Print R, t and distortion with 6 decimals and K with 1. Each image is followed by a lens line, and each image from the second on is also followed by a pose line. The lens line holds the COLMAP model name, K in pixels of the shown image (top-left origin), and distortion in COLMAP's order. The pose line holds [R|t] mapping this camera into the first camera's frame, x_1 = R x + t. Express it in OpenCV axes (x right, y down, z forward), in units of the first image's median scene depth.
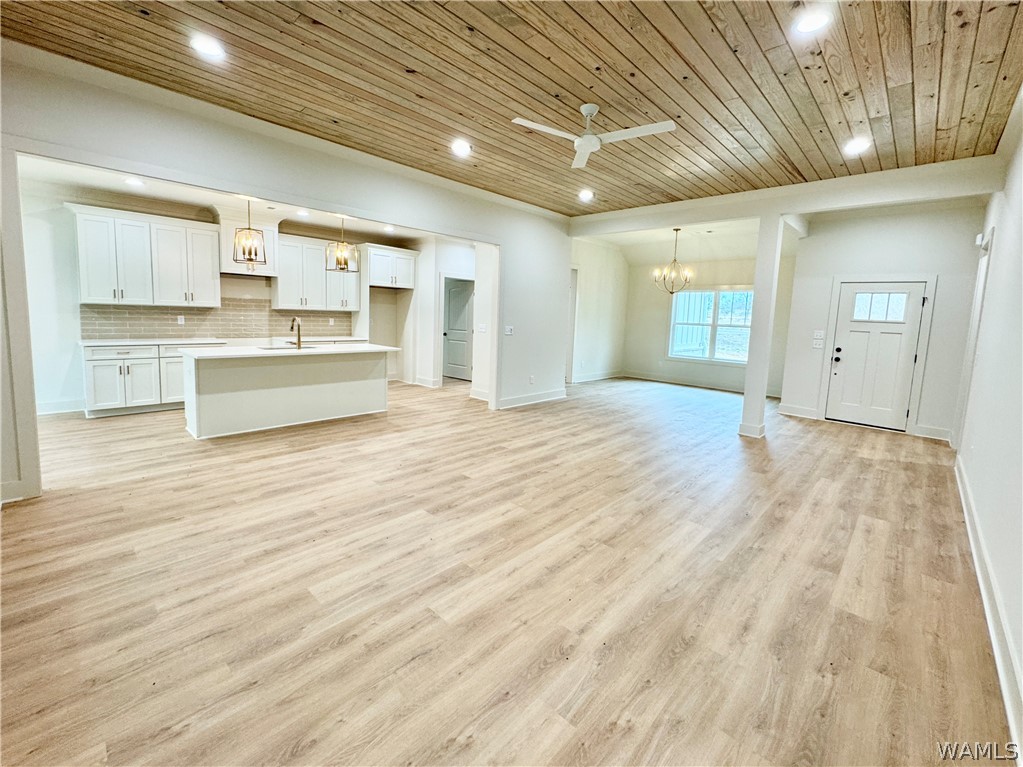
lens RADIAL K [[430.8, 0, 510.3], [0, 430.8, 354.9], [0, 0, 1]] dist [-0.001740, -0.000220]
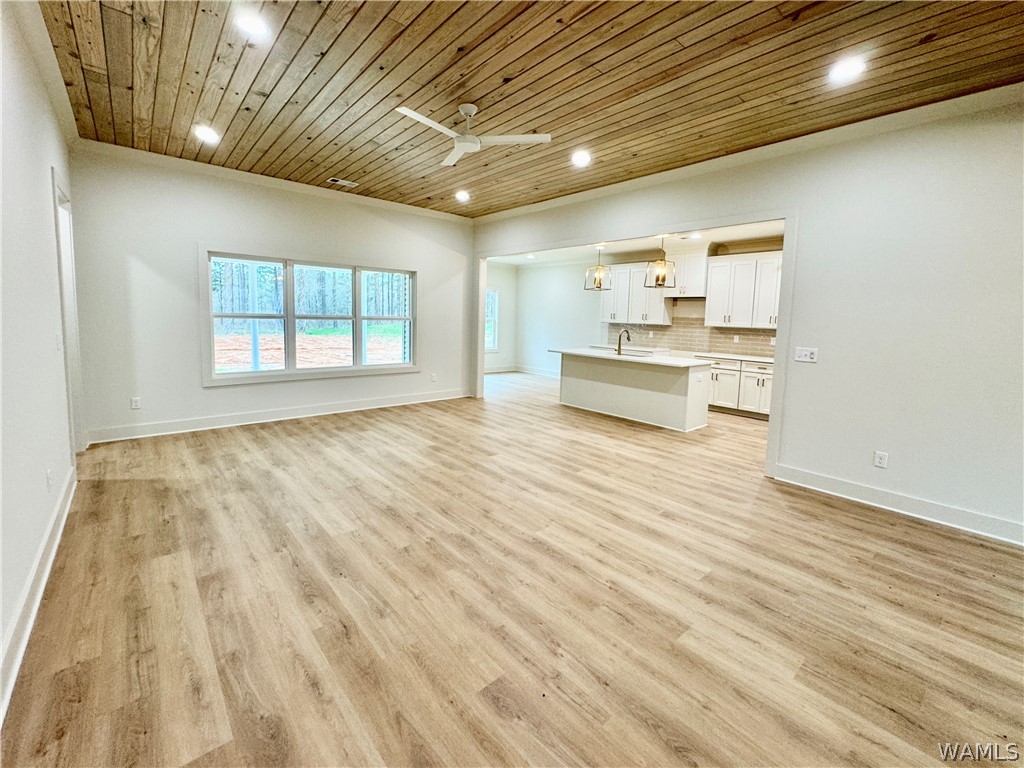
lens RADIAL K [[430.8, 0, 513.1], [0, 430.8, 352.4], [0, 0, 1]] dist [0.000105, 0.000105]
pose [[-0.082061, 0.042939, -0.995702, 0.794976], [-0.127867, 0.990361, 0.053247, -0.050190], [0.988391, 0.131687, -0.075779, 0.830834]]
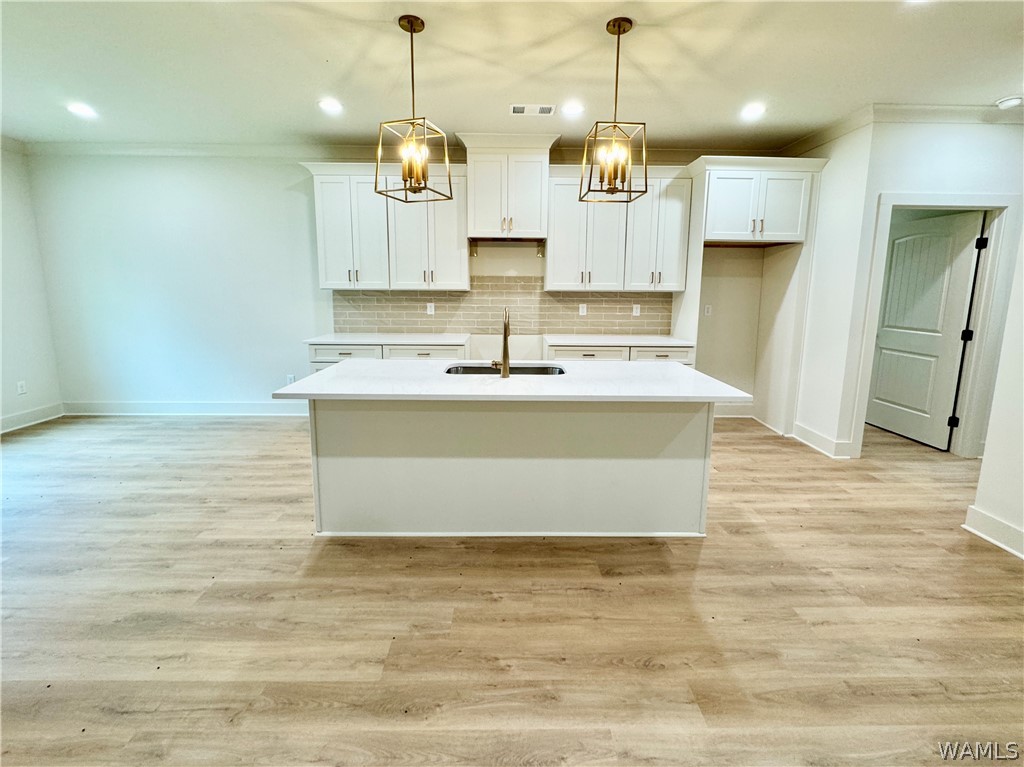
lens RADIAL K [[430.8, 0, 513.1], [0, 430.8, 351.9], [0, 0, 1]] dist [0.000105, 0.000105]
pose [[0.699938, 0.078340, -0.709894, -0.167369], [-0.050751, 0.996909, 0.059974, -0.072039], [0.712398, -0.005950, 0.701751, 0.715689]]
